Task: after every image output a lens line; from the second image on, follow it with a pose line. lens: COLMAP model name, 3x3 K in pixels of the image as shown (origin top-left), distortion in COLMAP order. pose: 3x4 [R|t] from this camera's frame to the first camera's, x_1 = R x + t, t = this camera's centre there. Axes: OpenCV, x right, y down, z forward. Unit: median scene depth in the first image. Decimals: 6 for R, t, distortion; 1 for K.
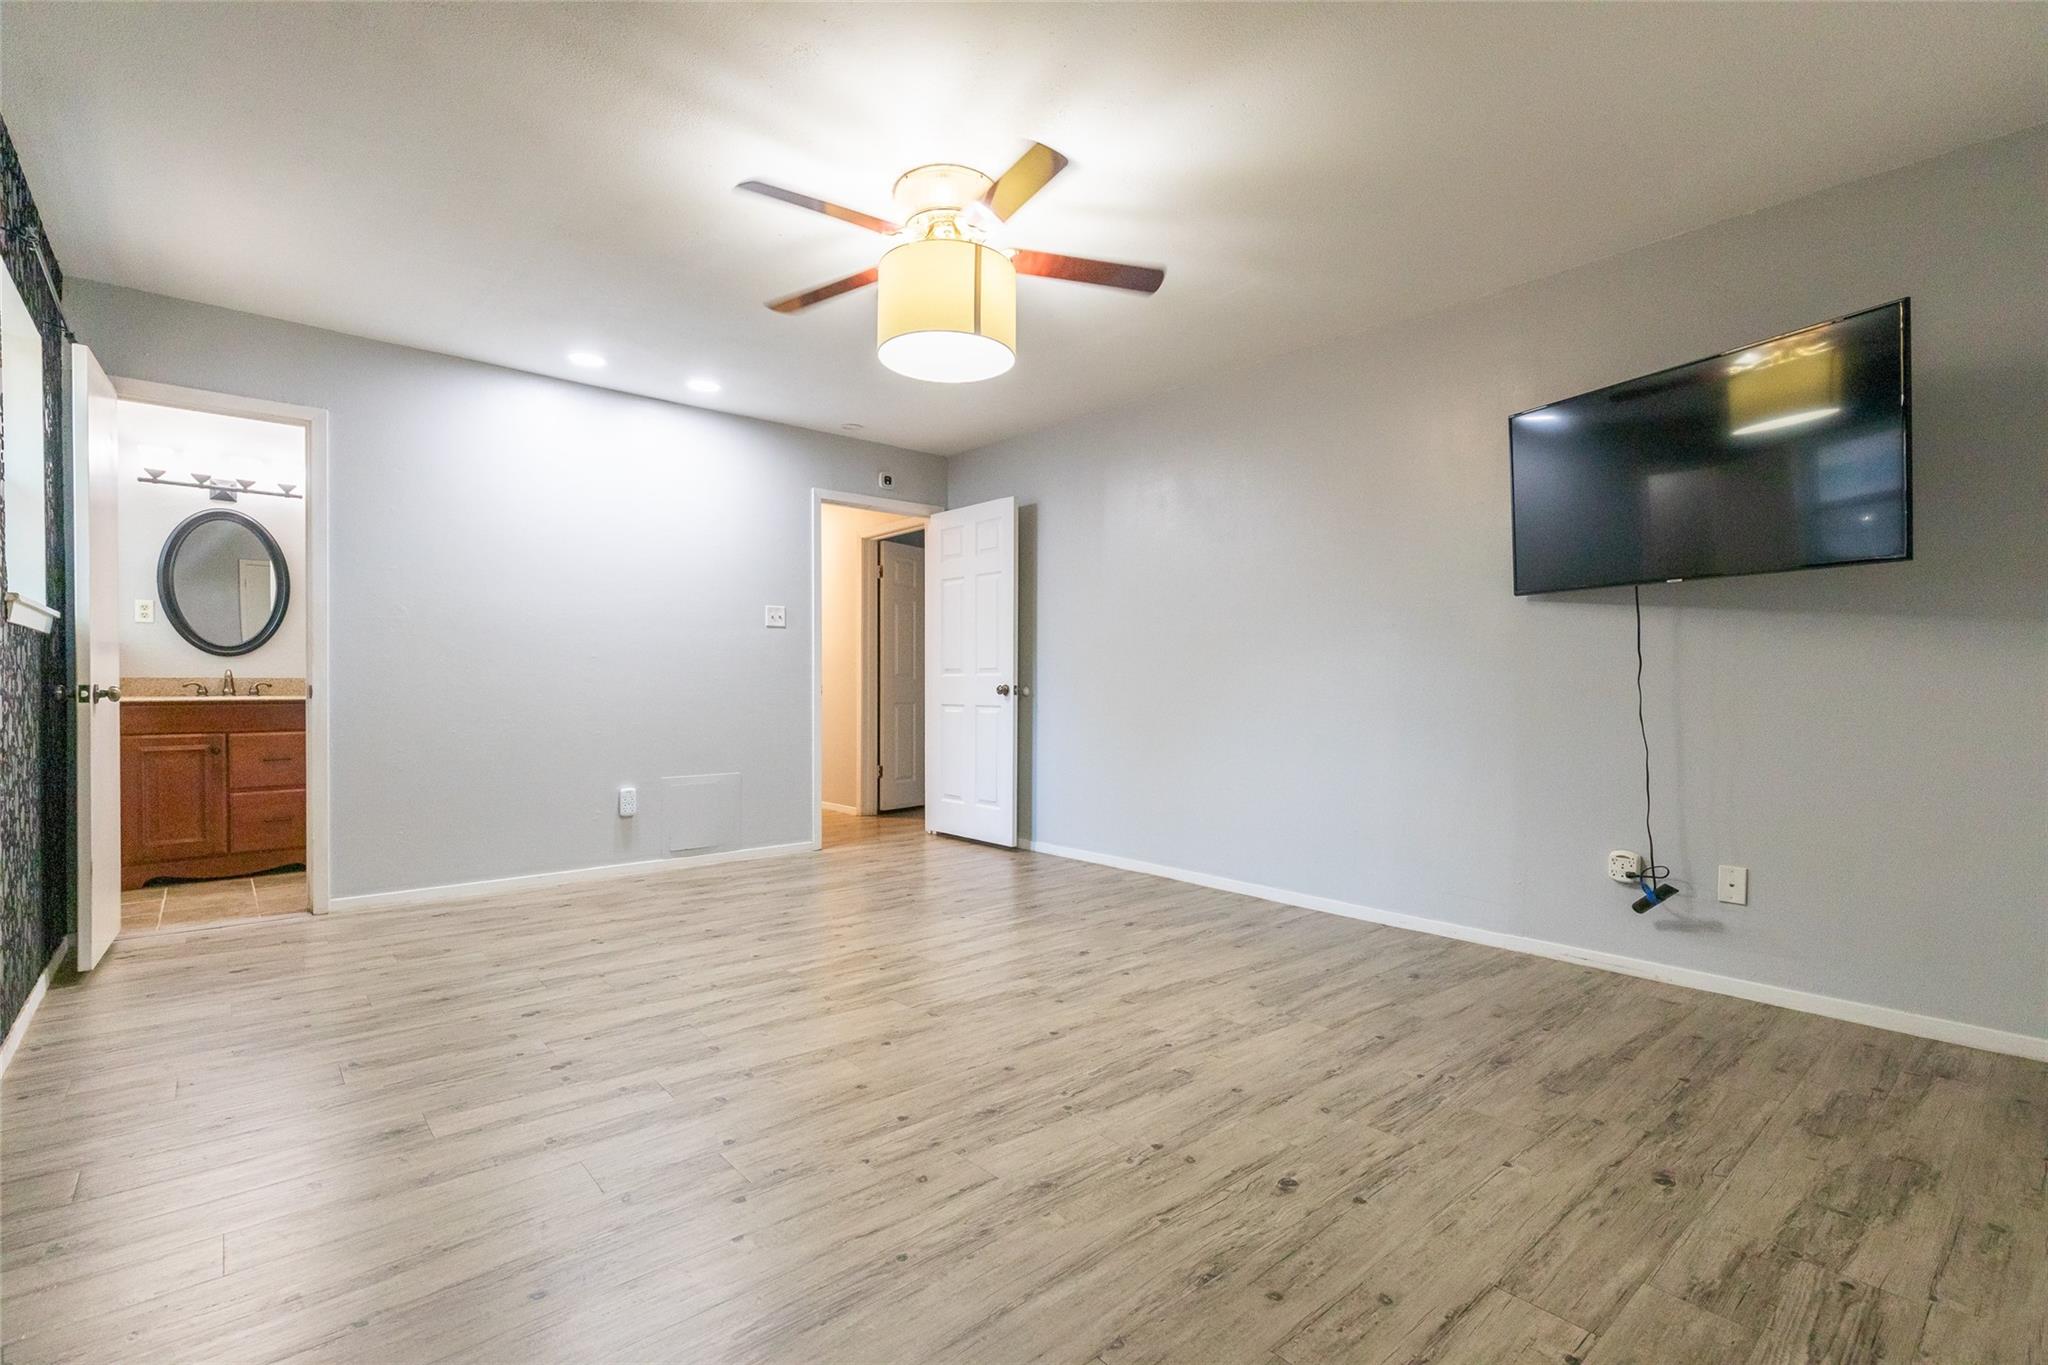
lens RADIAL K [[938.9, 0, 1026.8], [0, 938.9, 680.7], [0, 0, 1]] dist [0.000653, -0.000874]
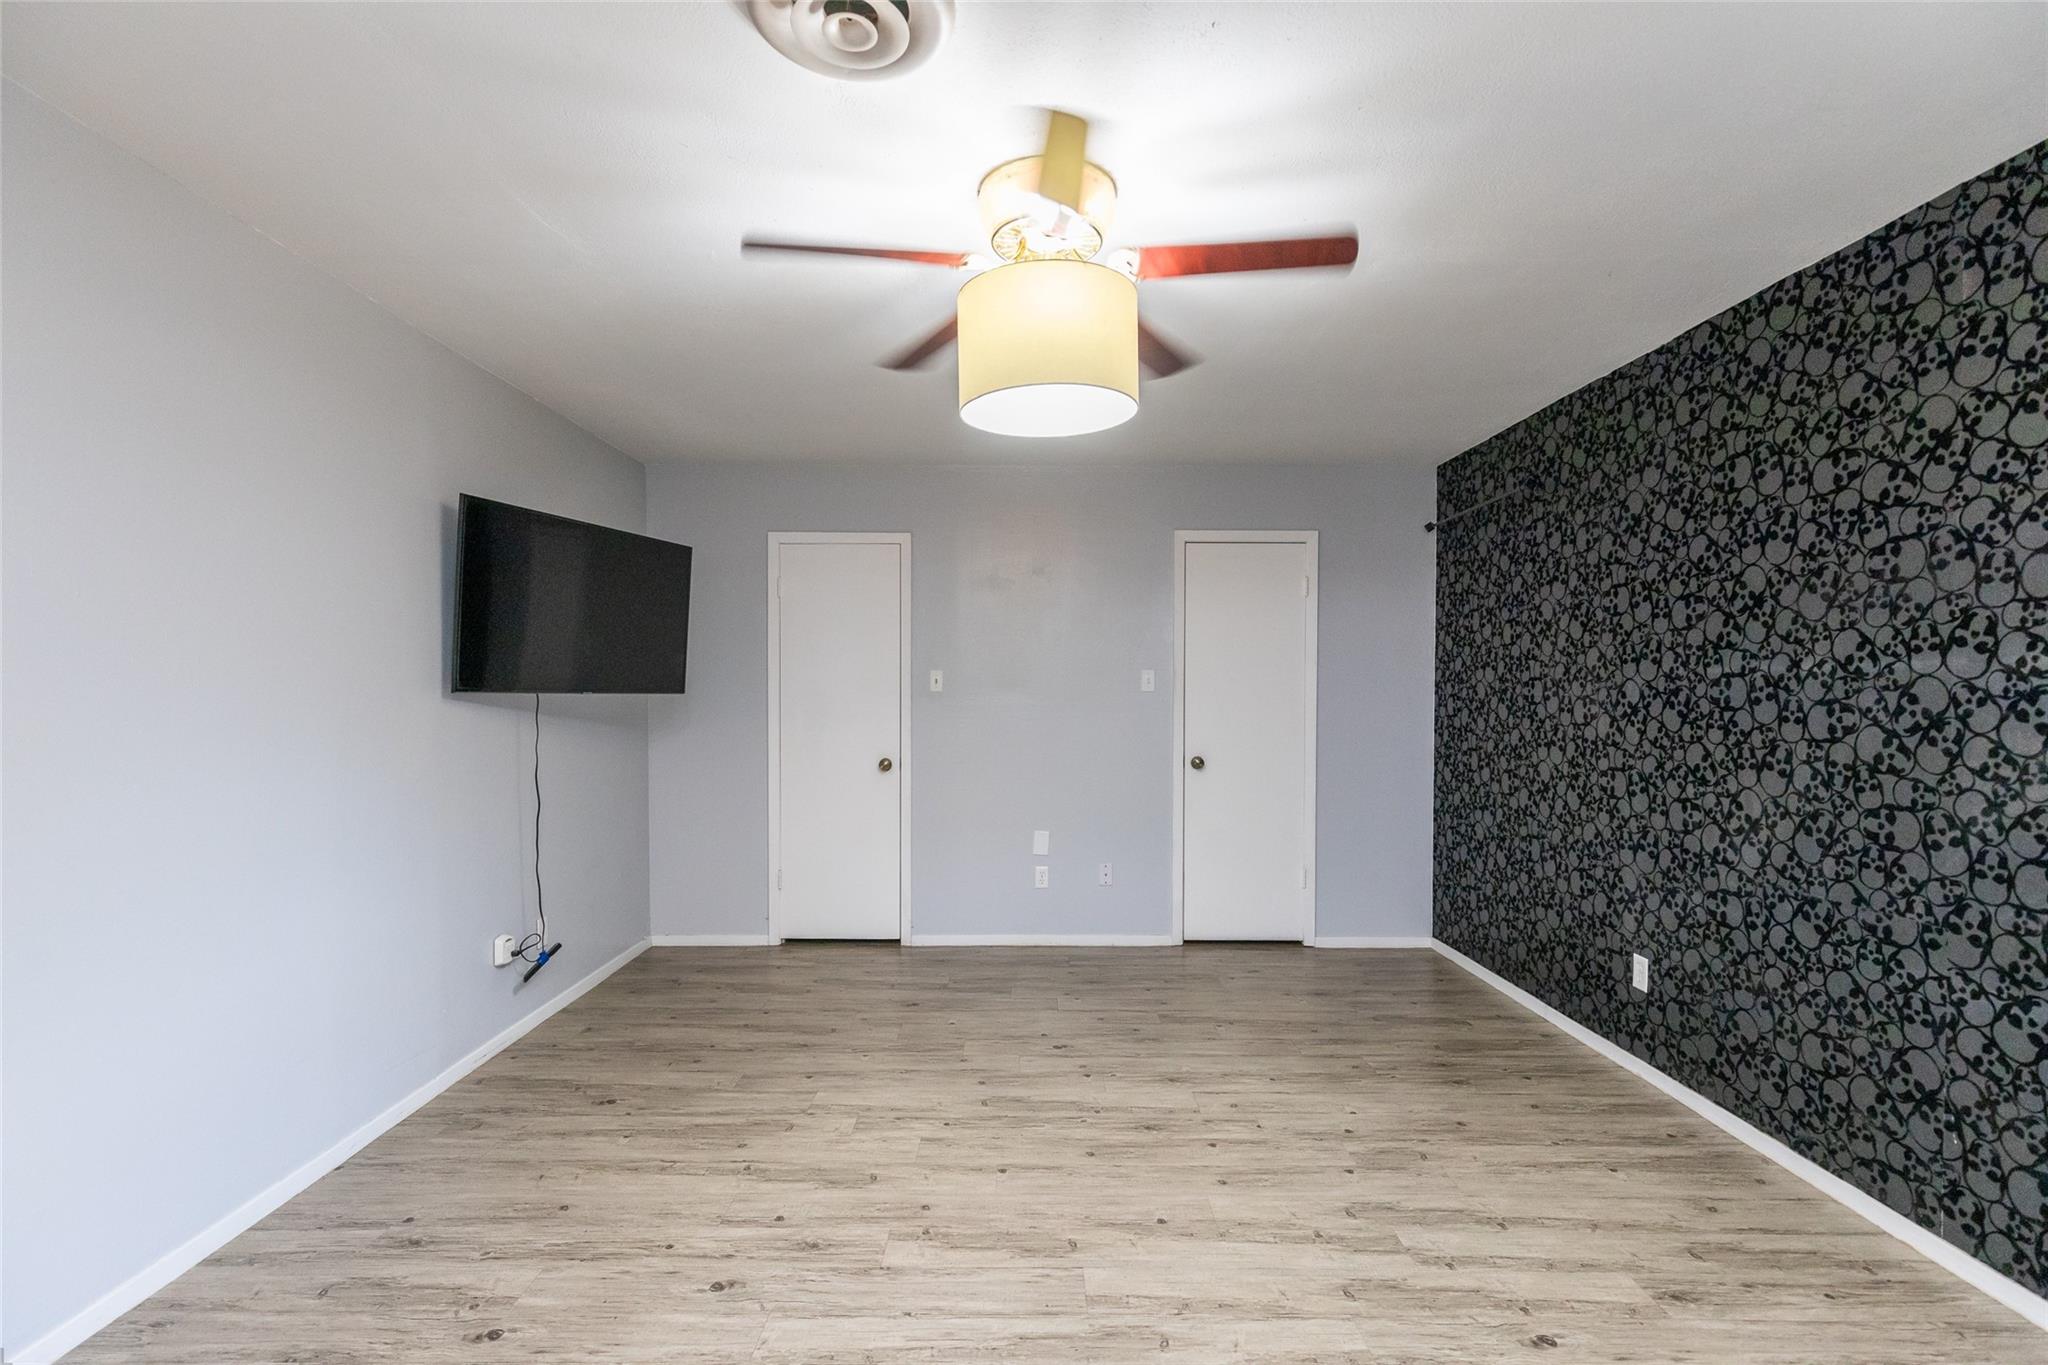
lens RADIAL K [[938.9, 0, 1028.5], [0, 938.9, 683.8], [0, 0, 1]] dist [0.000653, -0.000874]
pose [[-0.761261, -0.000506, 0.648445, -0.636193], [-0.005841, 0.999964, -0.006077, -0.124808], [-0.648419, -0.008414, -0.761237, 1.768805]]
